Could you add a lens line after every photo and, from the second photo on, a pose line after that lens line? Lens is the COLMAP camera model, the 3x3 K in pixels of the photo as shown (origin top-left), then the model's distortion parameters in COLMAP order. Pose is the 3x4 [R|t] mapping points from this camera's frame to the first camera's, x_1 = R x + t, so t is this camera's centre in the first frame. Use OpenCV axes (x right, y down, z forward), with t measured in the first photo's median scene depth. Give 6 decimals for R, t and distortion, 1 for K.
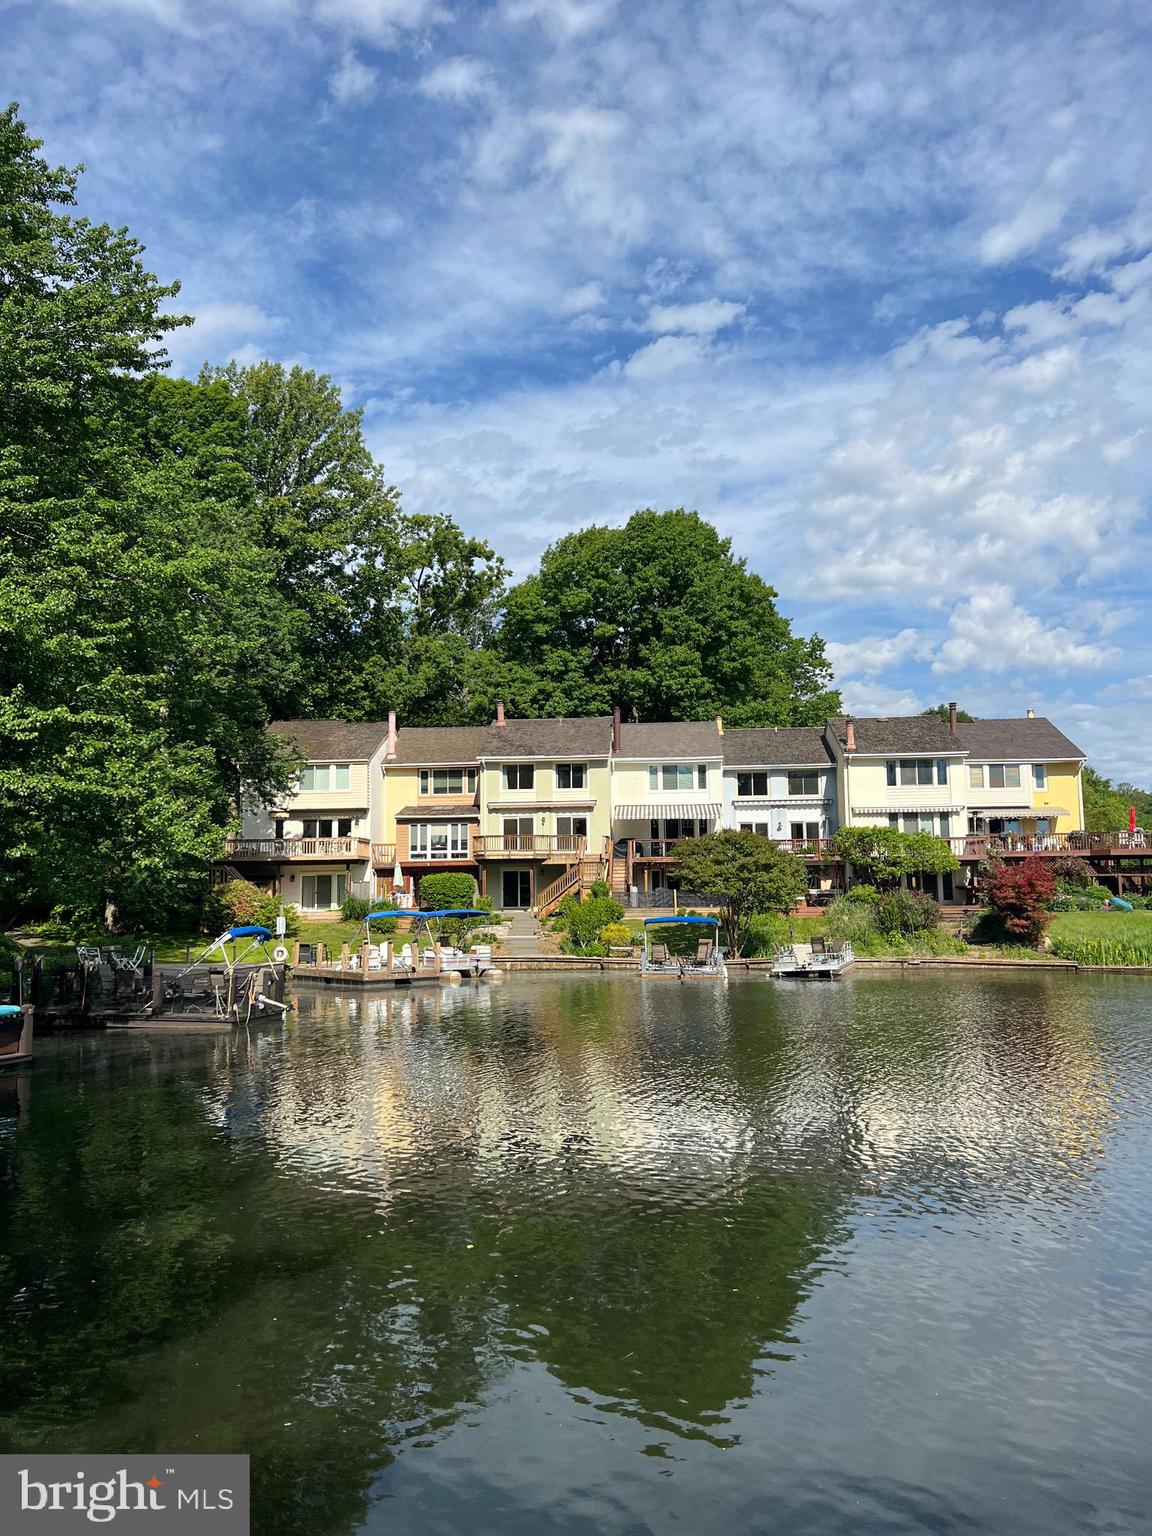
lens RADIAL K [[1167.4, 0, 576.0], [0, 1167.4, 768.0], [0, 0, 1]] dist [0.143639, -0.000718]
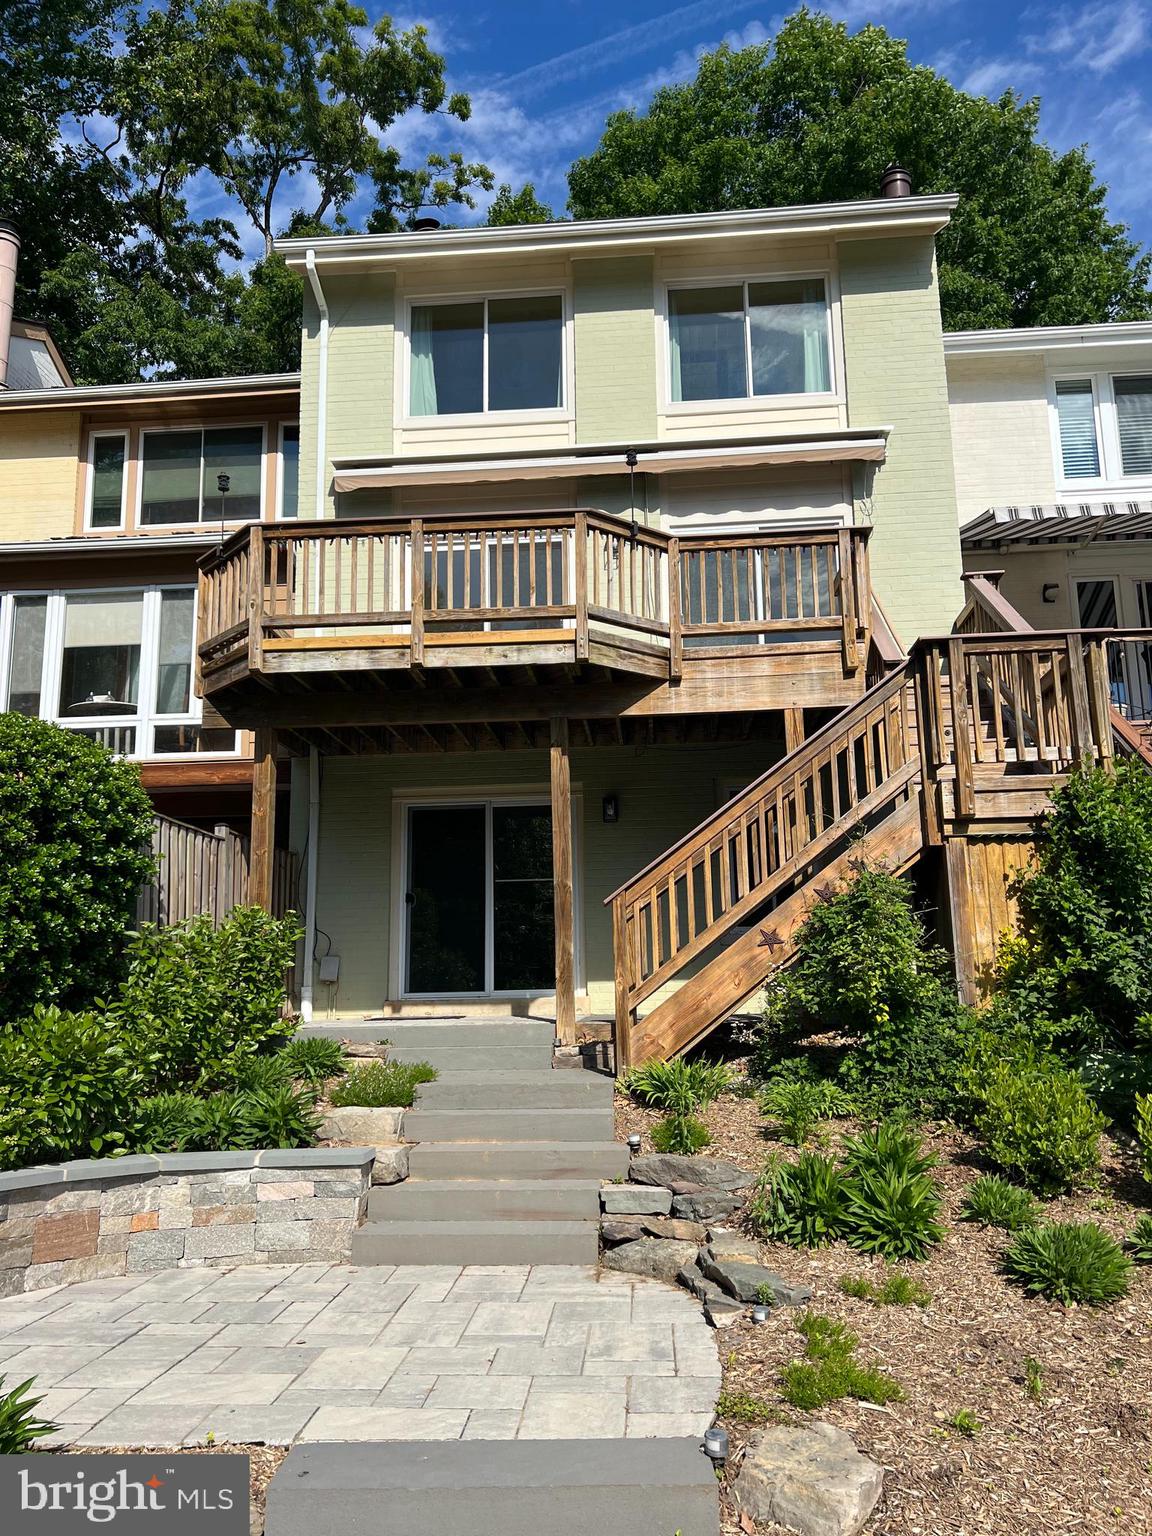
lens RADIAL K [[1144.4, 0, 572.8], [0, 1144.4, 795.6], [0, 0, 1]] dist [0.051989, -0.000771]
pose [[0.999931, -0.008909, -0.007624, -0.032167], [0.008452, 0.998278, -0.058050, 0.093370], [0.008128, 0.057981, 0.998285, 0.775385]]
